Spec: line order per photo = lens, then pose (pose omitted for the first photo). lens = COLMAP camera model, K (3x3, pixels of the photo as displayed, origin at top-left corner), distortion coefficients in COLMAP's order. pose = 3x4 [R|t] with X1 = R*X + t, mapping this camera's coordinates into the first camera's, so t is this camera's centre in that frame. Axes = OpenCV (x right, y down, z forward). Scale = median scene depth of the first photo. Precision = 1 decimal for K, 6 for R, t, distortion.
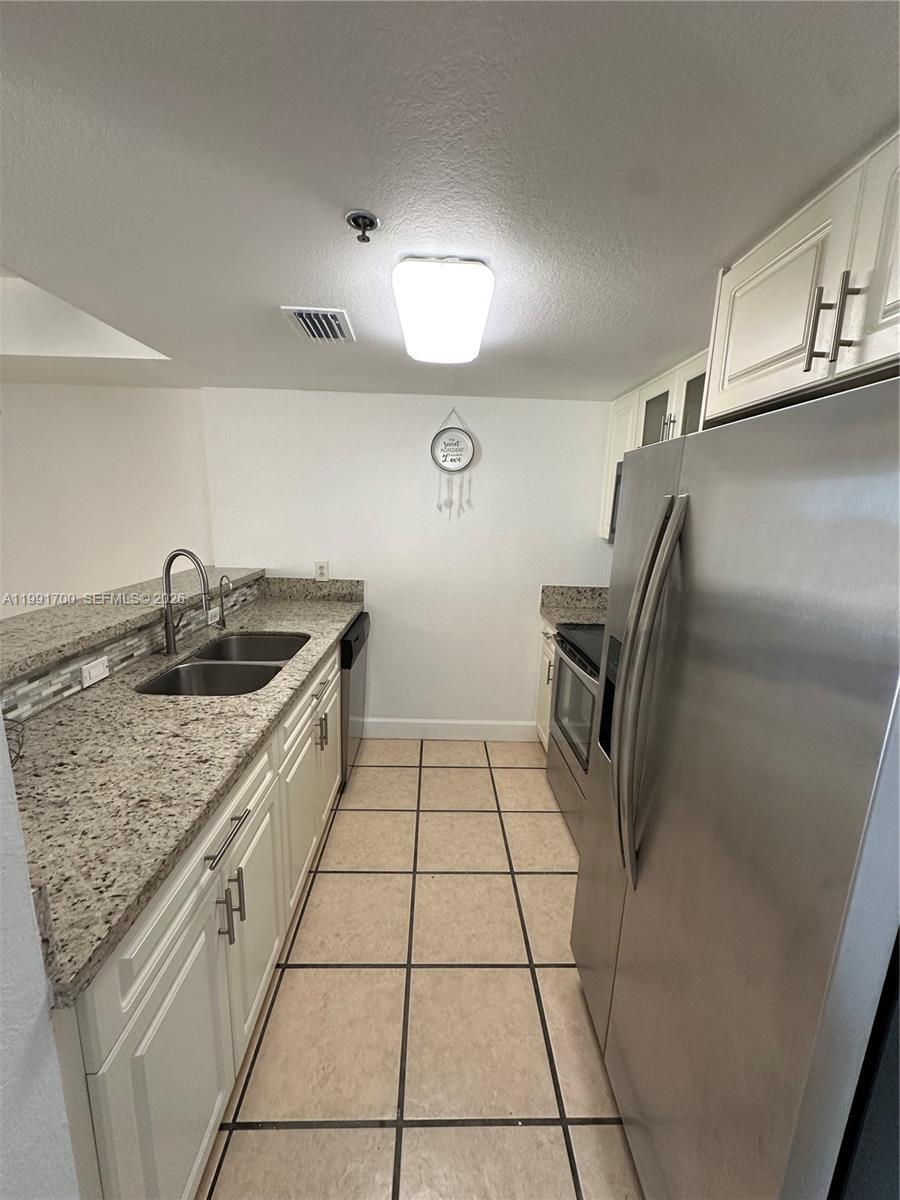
lens RADIAL K [[477.0, 0, 449.0], [0, 477.0, 603.0], [0, 0, 1]] dist [0.001101, -0.000104]
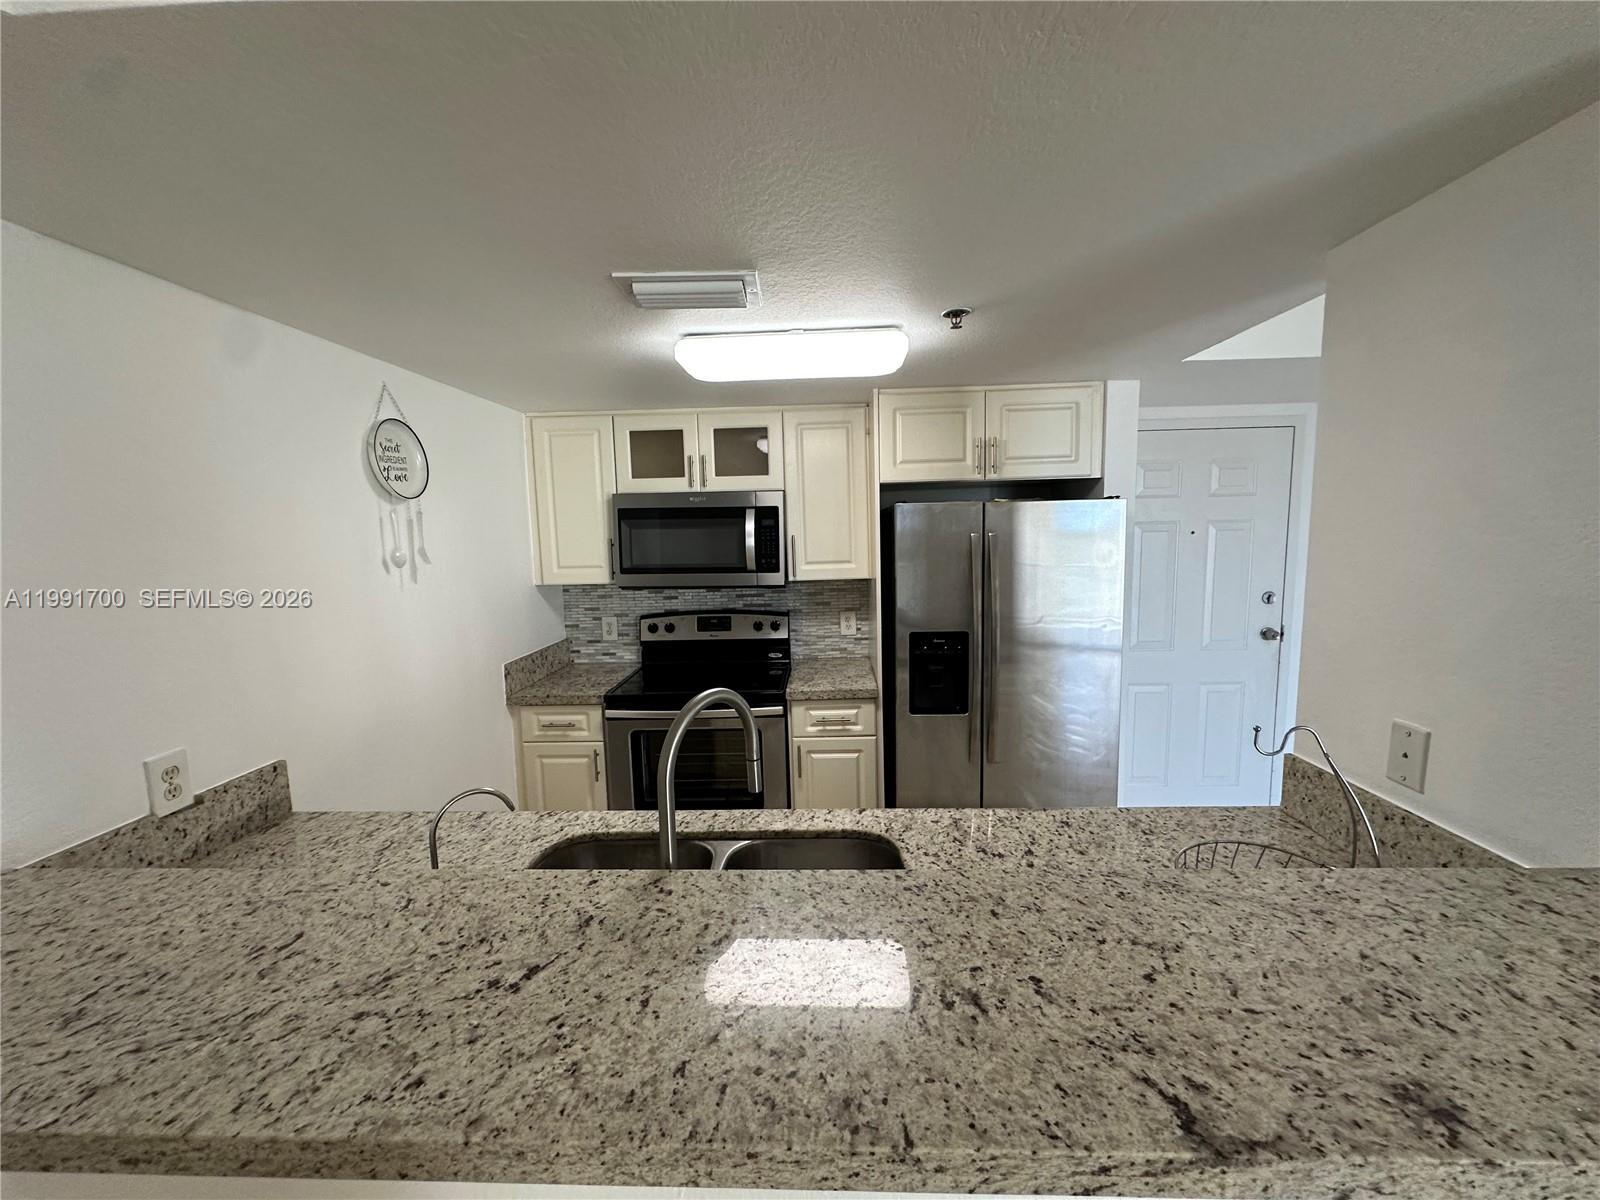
lens RADIAL K [[636.1, 0, 803.4], [0, 636.1, 604.5], [0, 0, 1]] dist [0.001101, -0.000104]
pose [[0.055299, -0.150982, 0.986989, -1.113070], [0.225893, 0.964763, 0.134925, -0.247112], [-0.972581, 0.215493, 0.087456, 0.834340]]
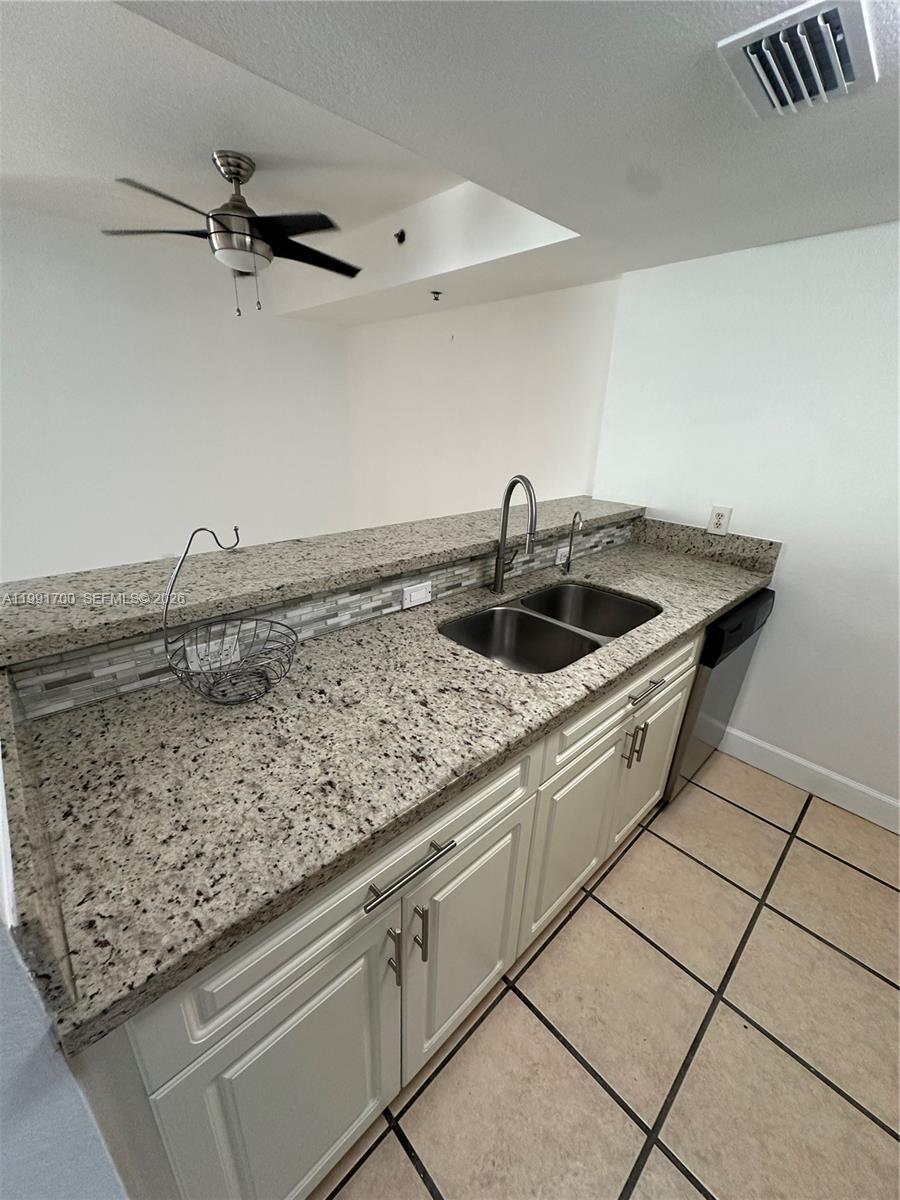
lens RADIAL K [[477.0, 0, 450.2], [0, 477.0, 599.9], [0, 0, 1]] dist [0.001101, -0.000104]
pose [[0.670713, 0.262324, -0.693780, -0.006446], [-0.164826, 0.964696, 0.205413, -0.053448], [0.723171, -0.023420, 0.690272, 0.324173]]
